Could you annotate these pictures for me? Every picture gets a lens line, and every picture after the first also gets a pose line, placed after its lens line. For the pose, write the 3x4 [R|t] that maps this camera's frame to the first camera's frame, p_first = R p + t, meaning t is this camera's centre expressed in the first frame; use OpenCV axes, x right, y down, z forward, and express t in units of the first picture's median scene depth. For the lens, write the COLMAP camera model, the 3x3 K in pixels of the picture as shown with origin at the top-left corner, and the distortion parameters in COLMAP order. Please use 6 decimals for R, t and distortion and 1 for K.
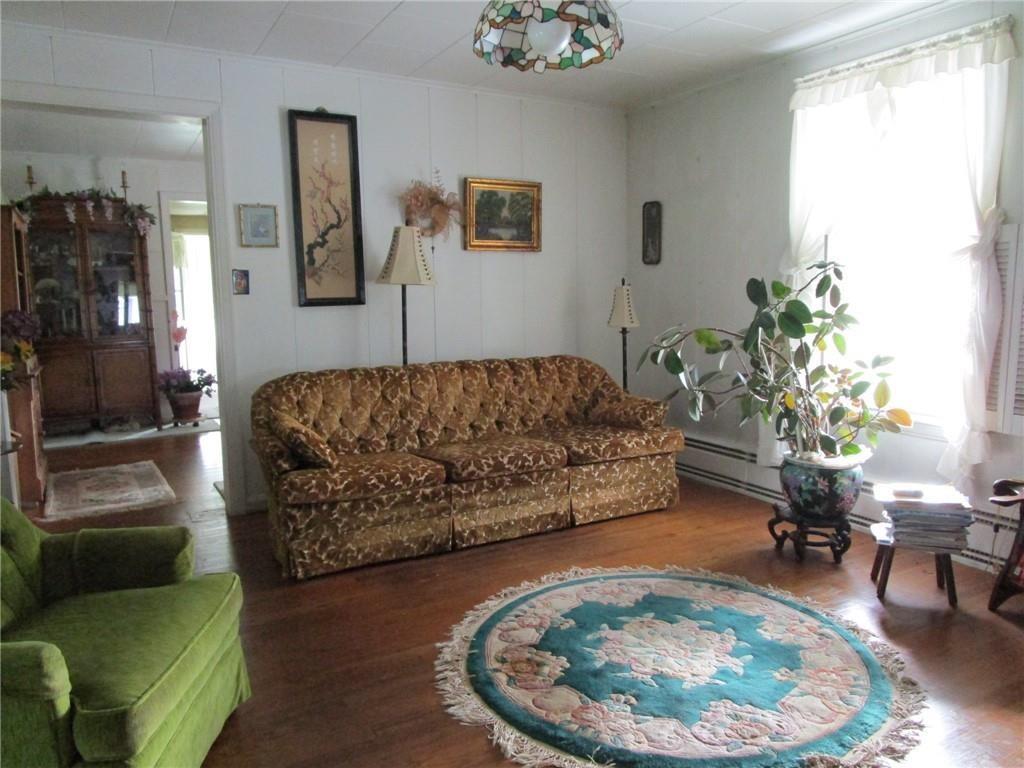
lens RADIAL K [[736.9, 0, 512.0], [0, 736.9, 384.0], [0, 0, 1]] dist [-0.002009, -0.002831]
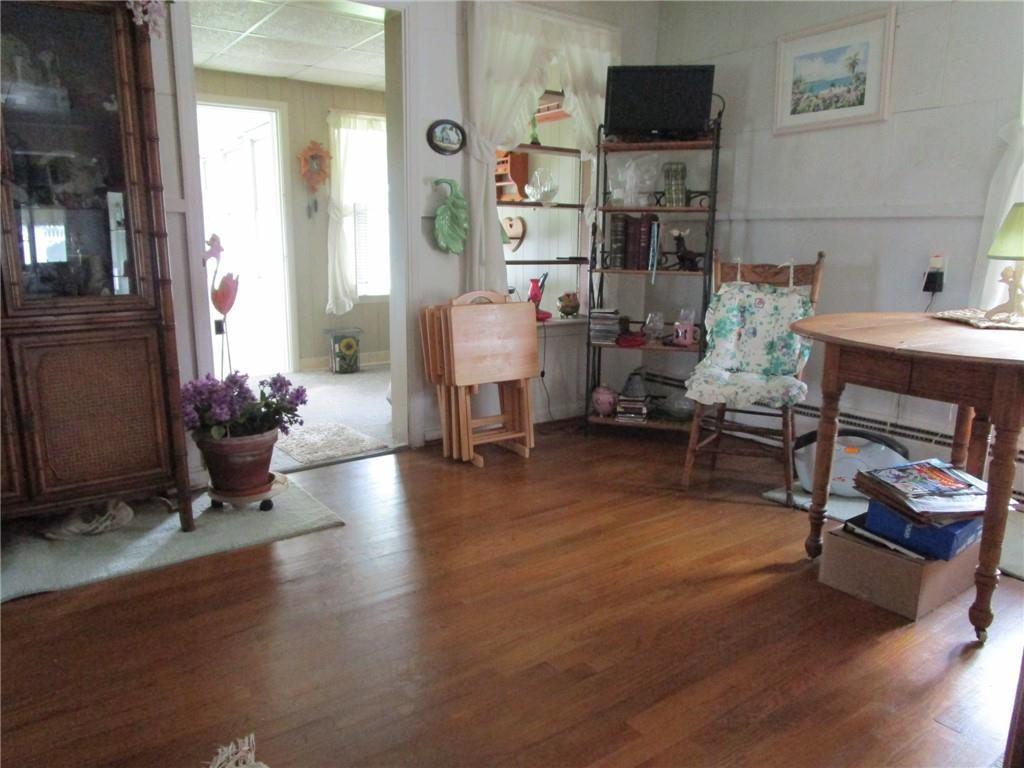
lens RADIAL K [[736.9, 0, 512.0], [0, 736.9, 384.0], [0, 0, 1]] dist [-0.002009, -0.002831]
pose [[0.994708, 0.003386, 0.102683, -0.337238], [-0.010690, 0.997442, 0.070674, -0.048423], [-0.102181, -0.071398, 0.992200, 0.573580]]
